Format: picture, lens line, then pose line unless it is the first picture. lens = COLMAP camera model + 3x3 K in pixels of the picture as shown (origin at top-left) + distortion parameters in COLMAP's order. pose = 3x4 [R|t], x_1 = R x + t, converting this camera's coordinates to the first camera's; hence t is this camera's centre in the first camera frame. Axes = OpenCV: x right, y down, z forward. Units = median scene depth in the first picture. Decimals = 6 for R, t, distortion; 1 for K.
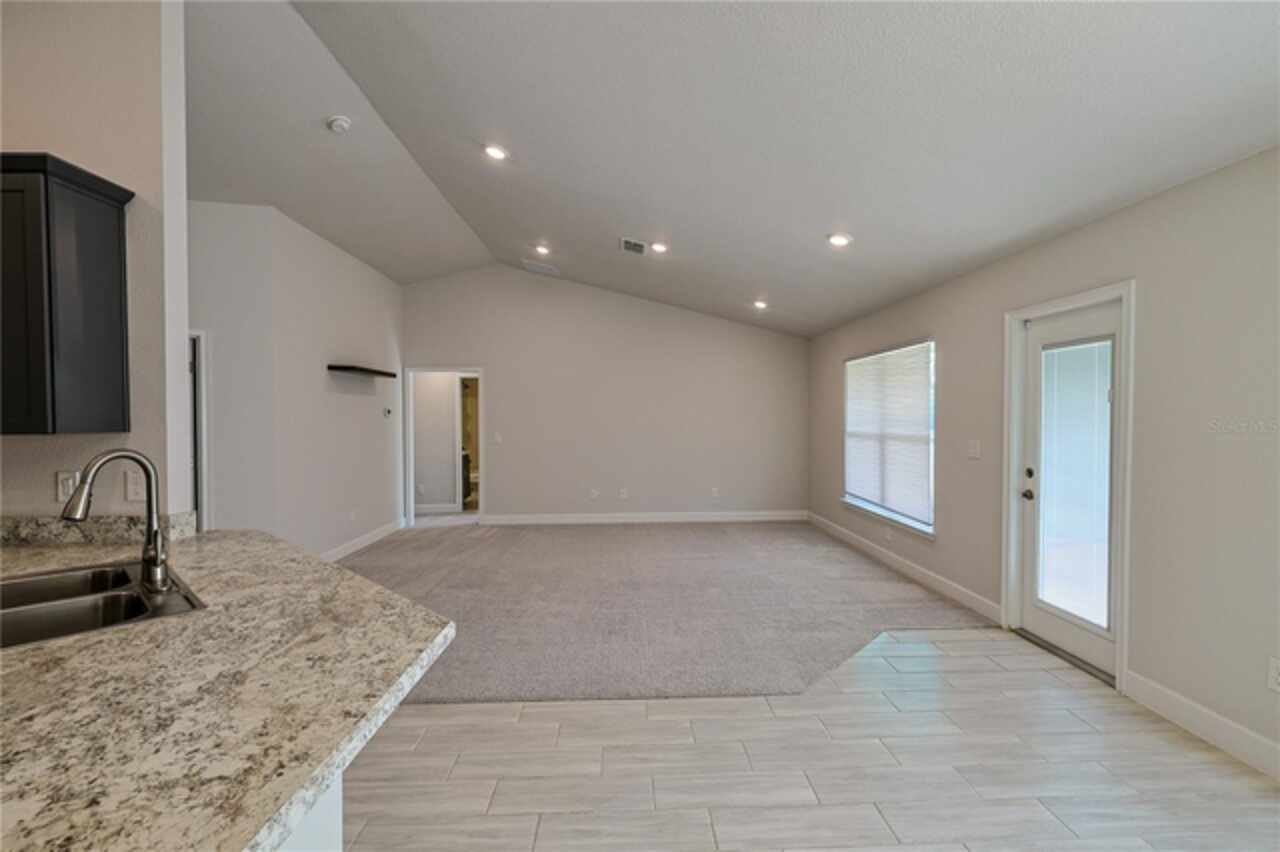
lens RADIAL K [[570.1, 0, 639.5], [0, 570.1, 426.4], [0, 0, 1]] dist [0.003945, -0.001592]
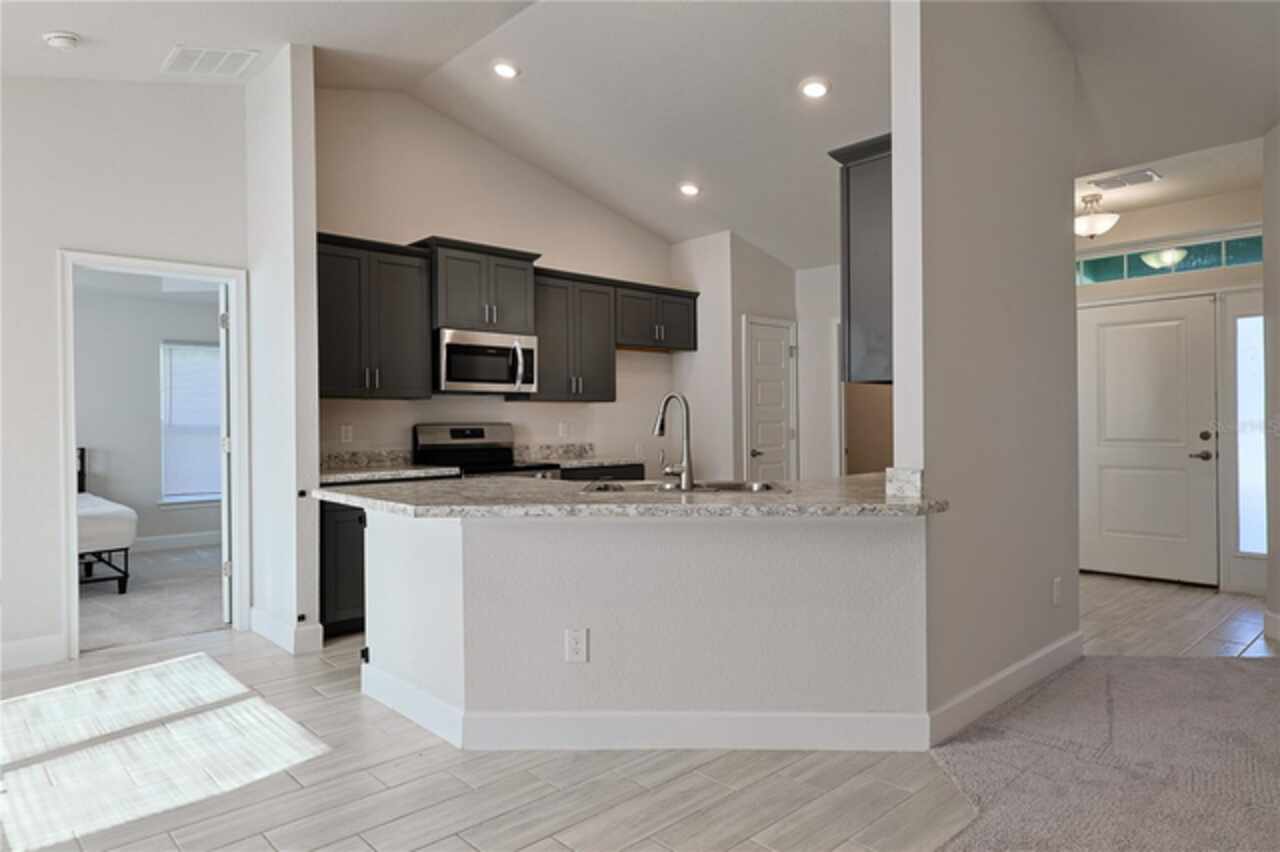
lens RADIAL K [[791.2, 0, 642.3], [0, 791.2, 424.0], [0, 0, 1]] dist [0.008337, -0.002116]
pose [[-0.751664, 0.016689, -0.659335, 0.202972], [0.004613, 0.999788, 0.020047, 0.034550], [0.659530, 0.012027, -0.751582, 1.036678]]
